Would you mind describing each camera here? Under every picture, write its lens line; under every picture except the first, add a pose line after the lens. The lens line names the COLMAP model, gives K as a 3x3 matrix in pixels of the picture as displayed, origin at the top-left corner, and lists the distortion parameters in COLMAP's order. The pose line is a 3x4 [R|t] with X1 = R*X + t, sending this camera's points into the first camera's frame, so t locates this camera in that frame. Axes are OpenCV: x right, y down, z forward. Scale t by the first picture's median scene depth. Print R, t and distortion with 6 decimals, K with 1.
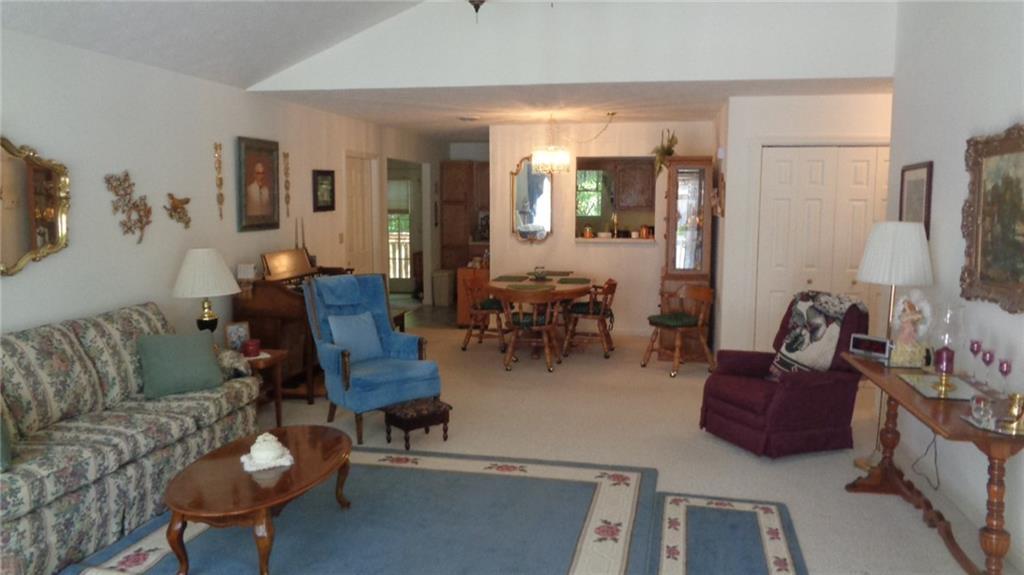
lens RADIAL K [[778.1, 0, 512.0], [0, 778.1, 287.5], [0, 0, 1]] dist [0.011058, 0.000583]
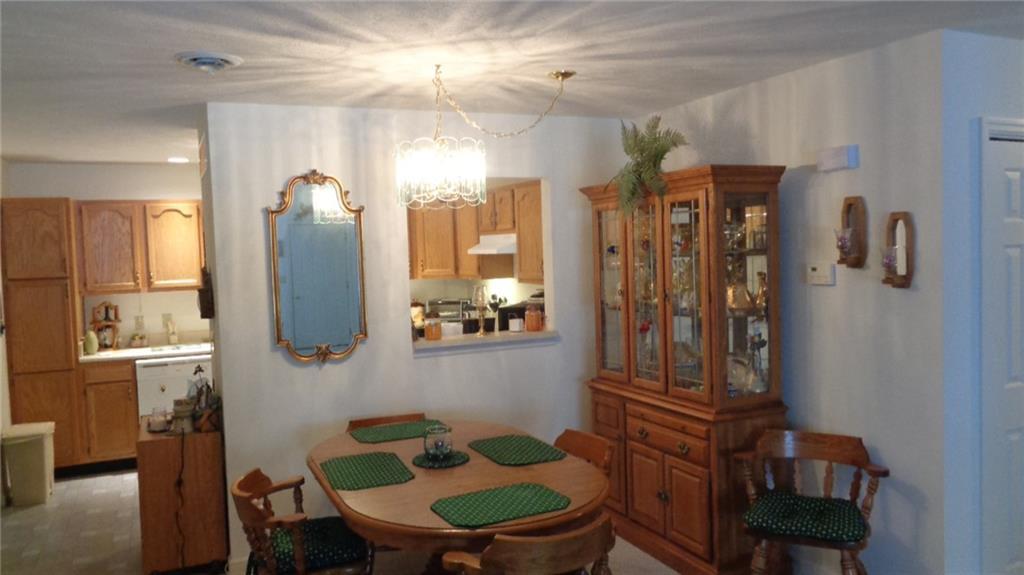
lens RADIAL K [[794.6, 0, 509.9], [0, 794.6, 289.0], [0, 0, 1]] dist [0.023712, -0.003575]
pose [[0.811585, -0.062964, 0.580832, -0.156841], [0.102915, 0.994037, -0.036044, -0.072277], [-0.575099, 0.089029, 0.813225, 0.556496]]
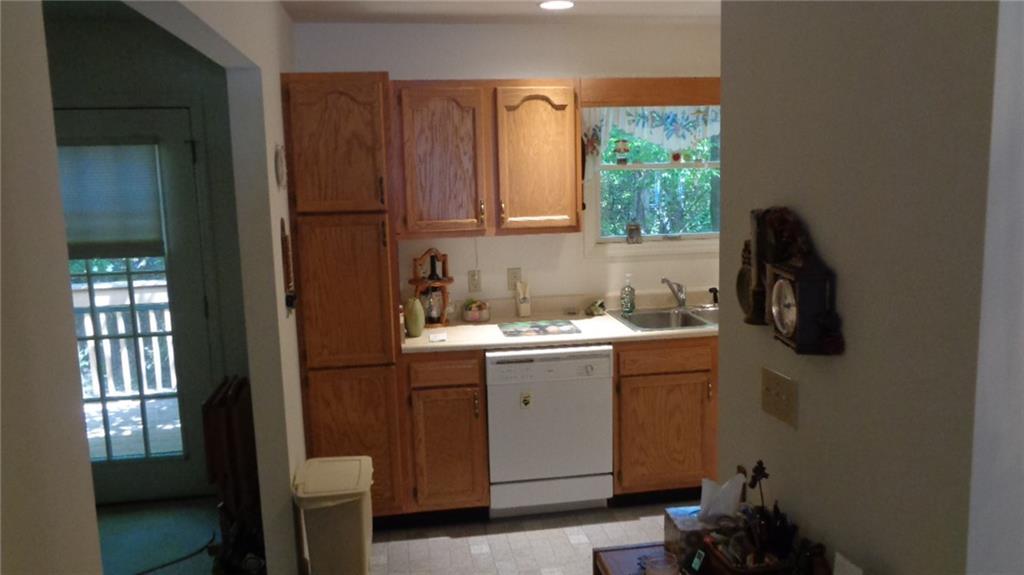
lens RADIAL K [[778.1, 0, 512.0], [0, 778.1, 287.5], [0, 0, 1]] dist [0.011058, 0.000583]
pose [[0.933055, -0.082380, 0.350174, -0.147522], [0.071153, 0.996457, 0.044832, -0.118839], [-0.352627, -0.016915, 0.935611, 0.926637]]
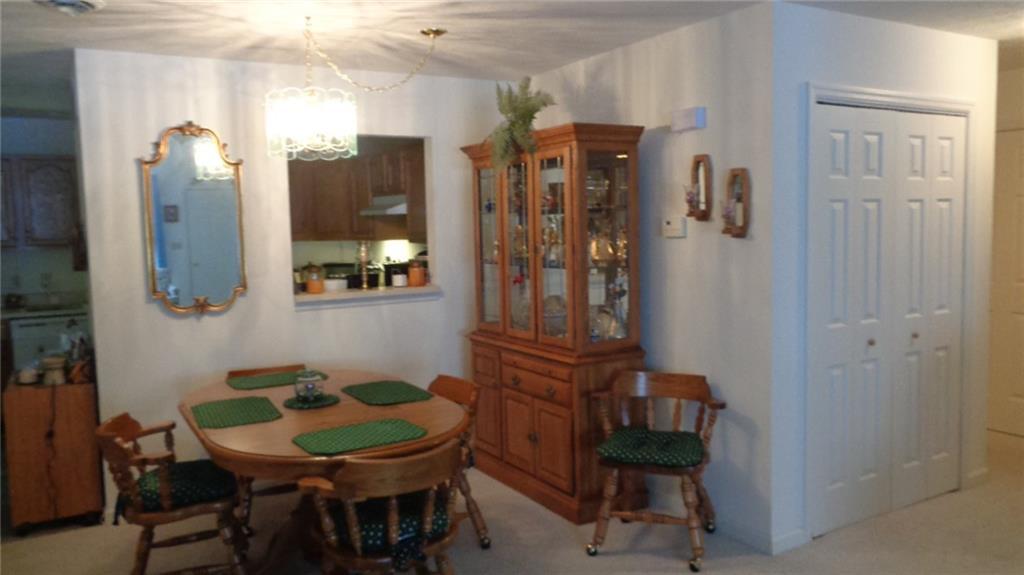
lens RADIAL K [[793.0, 0, 512.0], [0, 793.0, 287.5], [0, 0, 1]] dist [0.018559, 0.004508]
pose [[0.748389, -0.077578, 0.658707, -0.148296], [0.102381, 0.994745, 0.000835, -0.054623], [-0.655311, 0.066814, 0.752399, 0.527473]]
